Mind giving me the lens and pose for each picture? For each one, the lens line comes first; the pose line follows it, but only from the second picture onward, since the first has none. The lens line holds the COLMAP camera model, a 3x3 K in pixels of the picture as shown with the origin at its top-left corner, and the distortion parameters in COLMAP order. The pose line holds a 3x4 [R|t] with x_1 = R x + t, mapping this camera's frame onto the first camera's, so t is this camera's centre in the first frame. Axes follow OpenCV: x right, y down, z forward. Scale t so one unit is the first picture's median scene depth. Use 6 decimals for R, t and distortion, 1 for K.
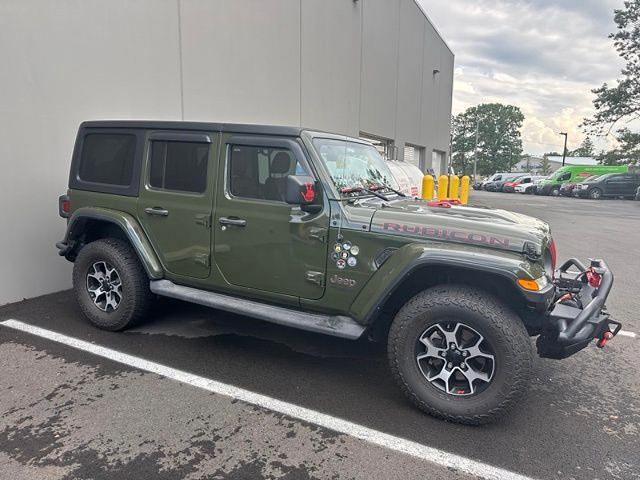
lens RADIAL K [[452.9, 0, 319.2], [0, 452.9, 229.6], [0, 0, 1]] dist [0.007859, -0.003402]
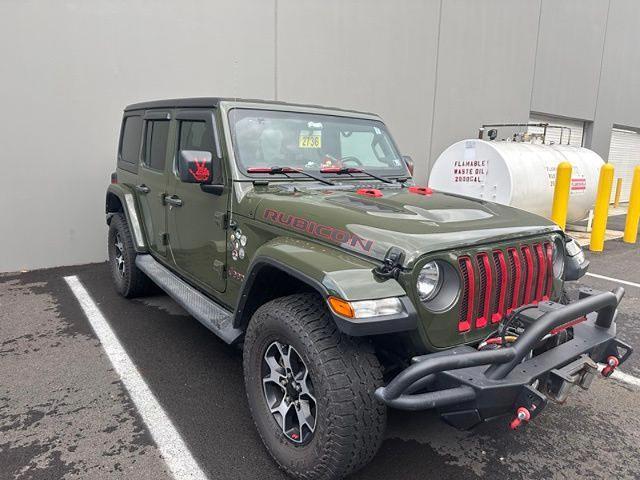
lens RADIAL K [[451.7, 0, 323.7], [0, 451.7, 238.7], [0, 0, 1]] dist [0.039973, -0.041470]
pose [[0.893945, 0.086971, -0.439657, 0.578819], [-0.068940, 0.996000, 0.056849, -0.015535], [0.442842, -0.020509, 0.896365, 0.302309]]
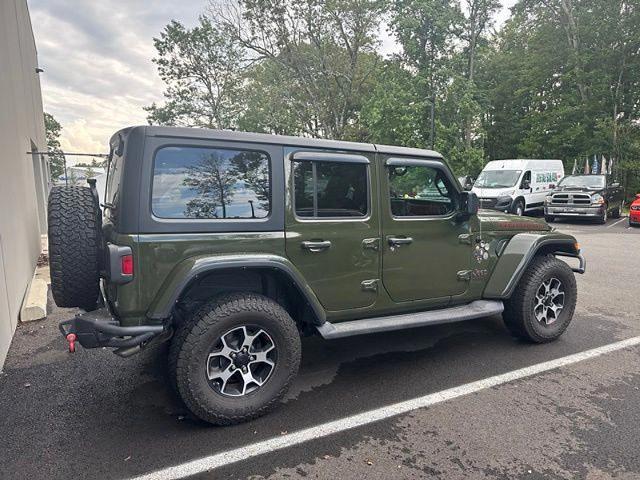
lens RADIAL K [[451.7, 0, 323.7], [0, 451.7, 238.7], [0, 0, 1]] dist [0.039973, -0.041470]
pose [[0.564512, -0.126847, 0.815620, -1.247233], [0.130277, 0.989429, 0.063710, -0.121672], [-0.815079, 0.070292, 0.575069, 0.617951]]
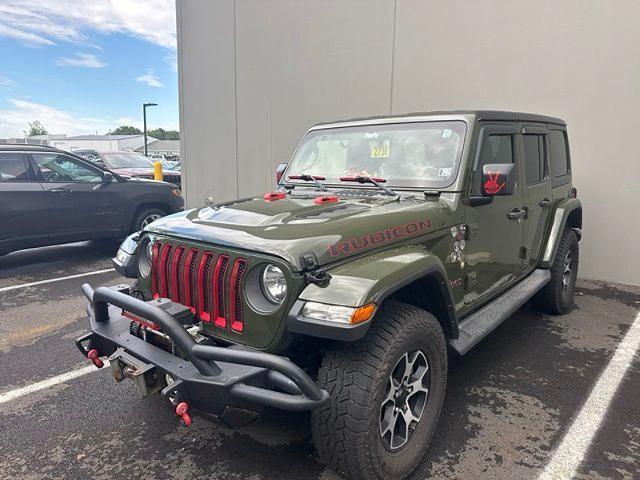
lens RADIAL K [[451.7, 0, 323.7], [0, 451.7, 238.7], [0, 0, 1]] dist [0.039973, -0.041470]
pose [[-0.247908, 0.142418, -0.958258, 1.160725], [-0.137385, 0.973971, 0.180295, -0.154226], [0.958993, 0.176347, -0.221889, 1.395851]]
